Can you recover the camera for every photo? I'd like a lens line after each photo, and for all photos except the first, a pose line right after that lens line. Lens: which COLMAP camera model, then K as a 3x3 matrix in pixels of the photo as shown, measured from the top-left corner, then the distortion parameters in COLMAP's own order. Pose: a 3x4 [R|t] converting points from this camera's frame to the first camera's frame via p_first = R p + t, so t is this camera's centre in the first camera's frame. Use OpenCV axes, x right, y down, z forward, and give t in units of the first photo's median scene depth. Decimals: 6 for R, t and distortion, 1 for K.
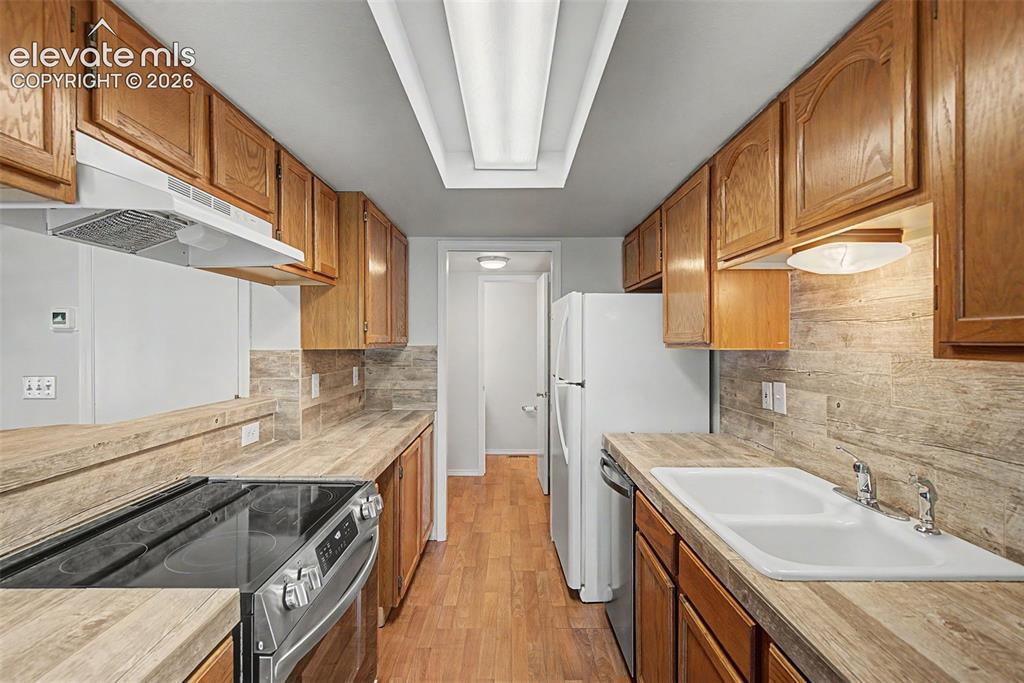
lens RADIAL K [[469.8, 0, 512.3], [0, 469.8, 342.4], [0, 0, 1]] dist [-0.003852, 0.000994]
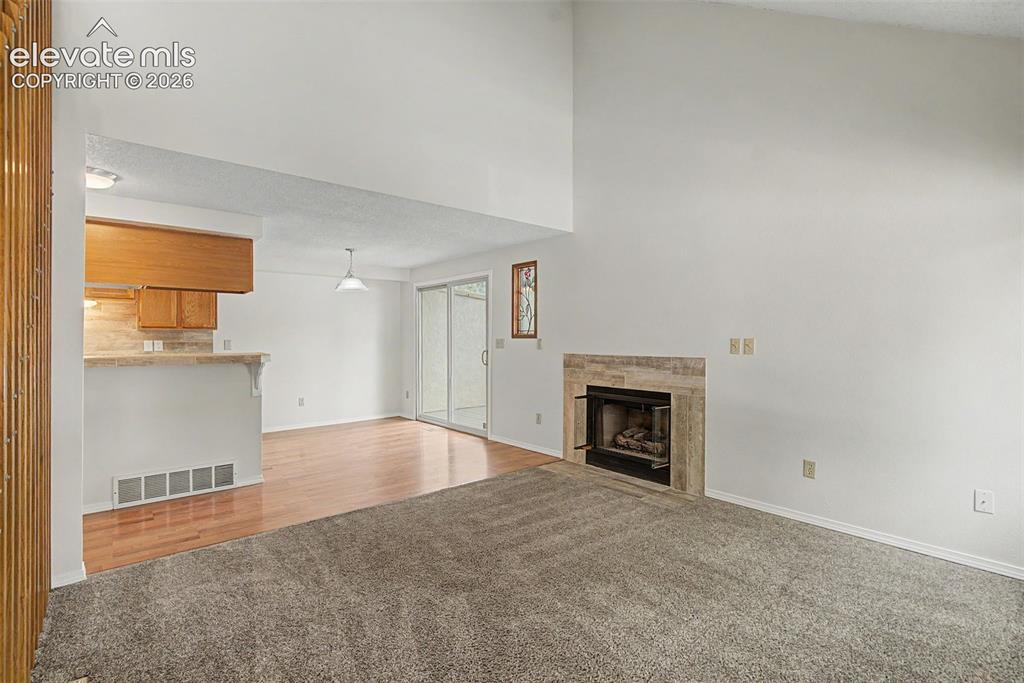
lens RADIAL K [[469.8, 0, 511.9], [0, 469.8, 343.3], [0, 0, 1]] dist [-0.003852, 0.000994]
pose [[-0.647610, -0.005939, 0.761949, -2.870125], [0.001581, 0.999957, 0.009138, 0.074728], [-0.761970, 0.007122, -0.647573, 0.542247]]
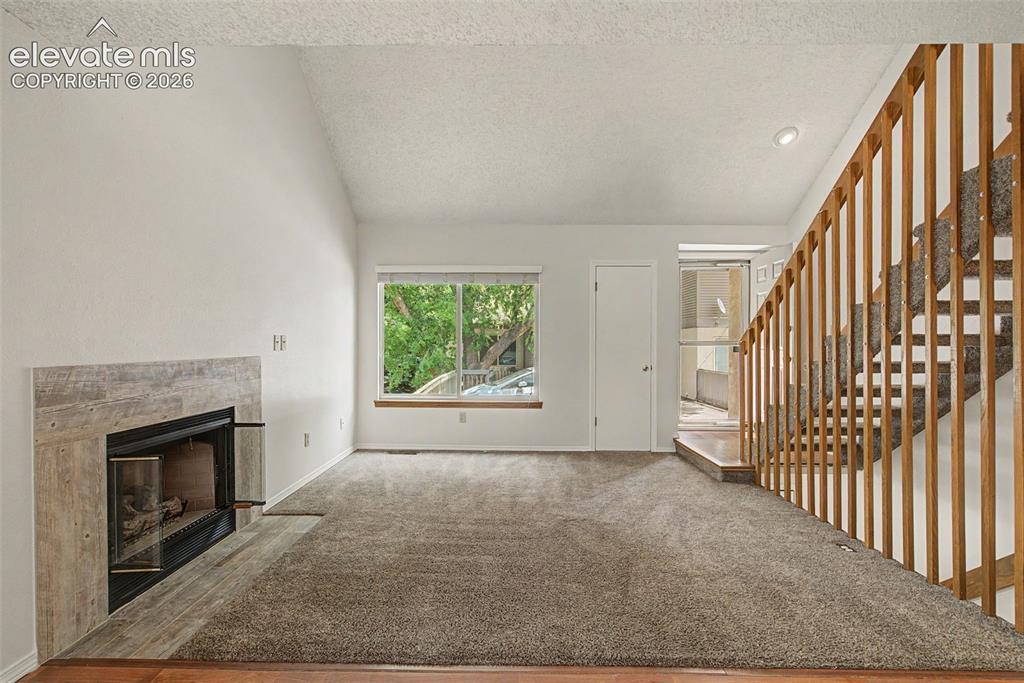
lens RADIAL K [[469.8, 0, 506.4], [0, 469.8, 345.9], [0, 0, 1]] dist [-0.003852, 0.000994]
pose [[-0.013731, 0.004550, -0.999895, -0.391333], [-0.003542, 0.999983, 0.004599, 0.103506], [0.999899, 0.003605, -0.013715, -0.353630]]
